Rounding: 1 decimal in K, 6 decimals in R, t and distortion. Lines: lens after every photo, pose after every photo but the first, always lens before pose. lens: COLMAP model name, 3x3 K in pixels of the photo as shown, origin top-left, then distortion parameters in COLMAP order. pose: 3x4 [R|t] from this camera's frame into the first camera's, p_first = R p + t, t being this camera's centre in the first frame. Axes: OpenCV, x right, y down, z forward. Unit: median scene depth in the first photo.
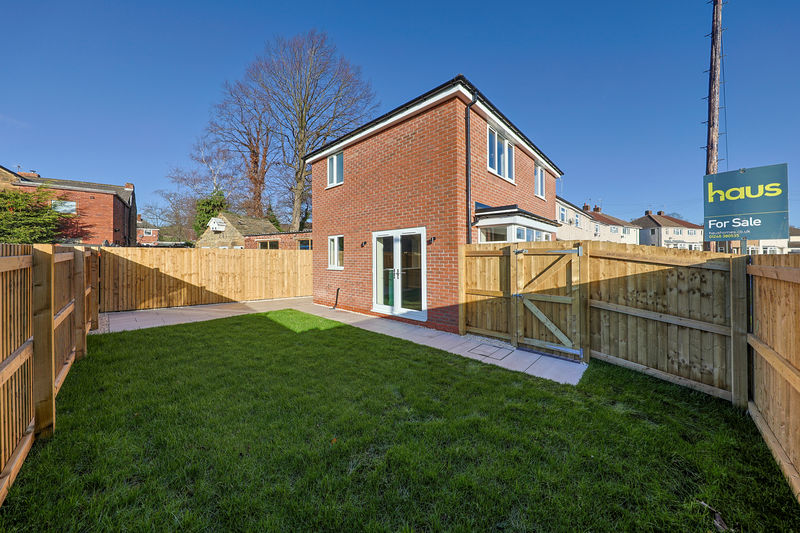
lens RADIAL K [[267.9, 0, 417.2], [0, 267.9, 259.5], [0, 0, 1]] dist [-0.007065, -0.001226]
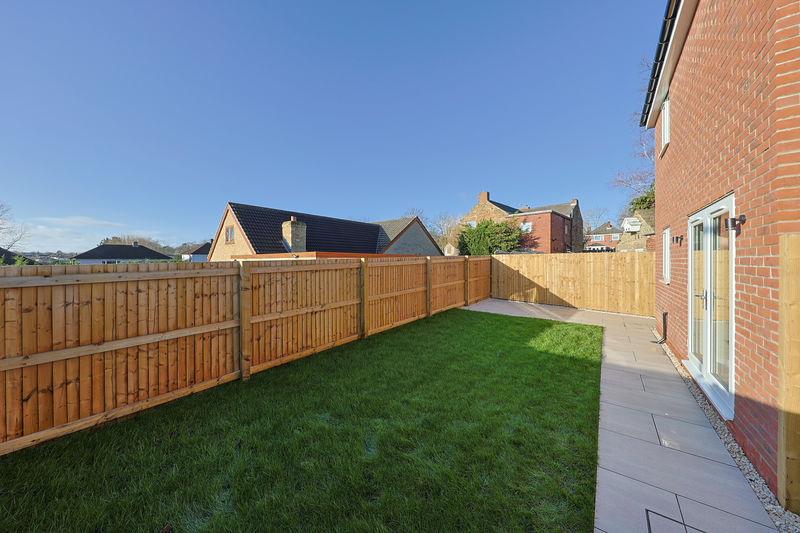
lens RADIAL K [[267.9, 0, 385.5], [0, 267.9, 262.0], [0, 0, 1]] dist [-0.007065, -0.001226]
pose [[0.040192, 0.005362, -0.999178, 0.389260], [-0.005802, 0.999970, 0.005133, -0.013260], [0.999175, 0.005591, 0.040222, 0.420439]]
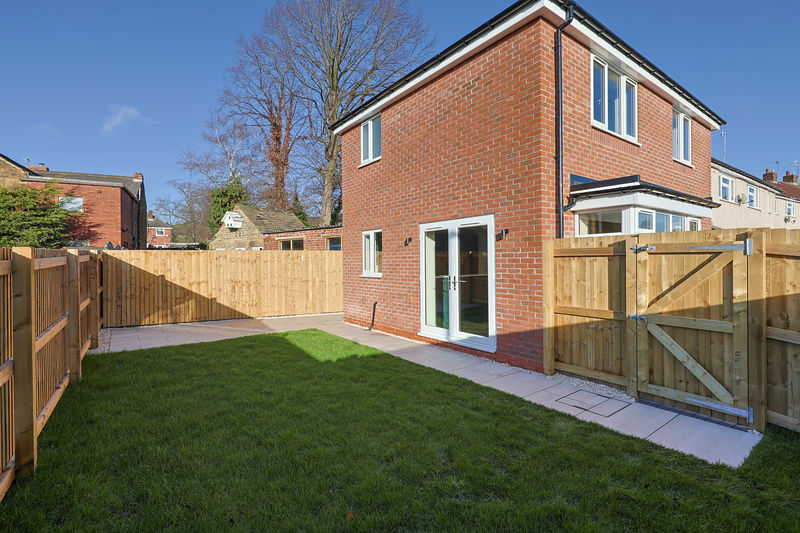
lens RADIAL K [[375.6, 0, 422.5], [0, 375.6, 267.0], [0, 0, 1]] dist [-0.002489, -0.000878]
pose [[0.983003, -0.004833, -0.183526, 0.025357], [0.006985, 0.999914, 0.011078, 0.000367], [0.183457, -0.012172, 0.982952, 0.019702]]
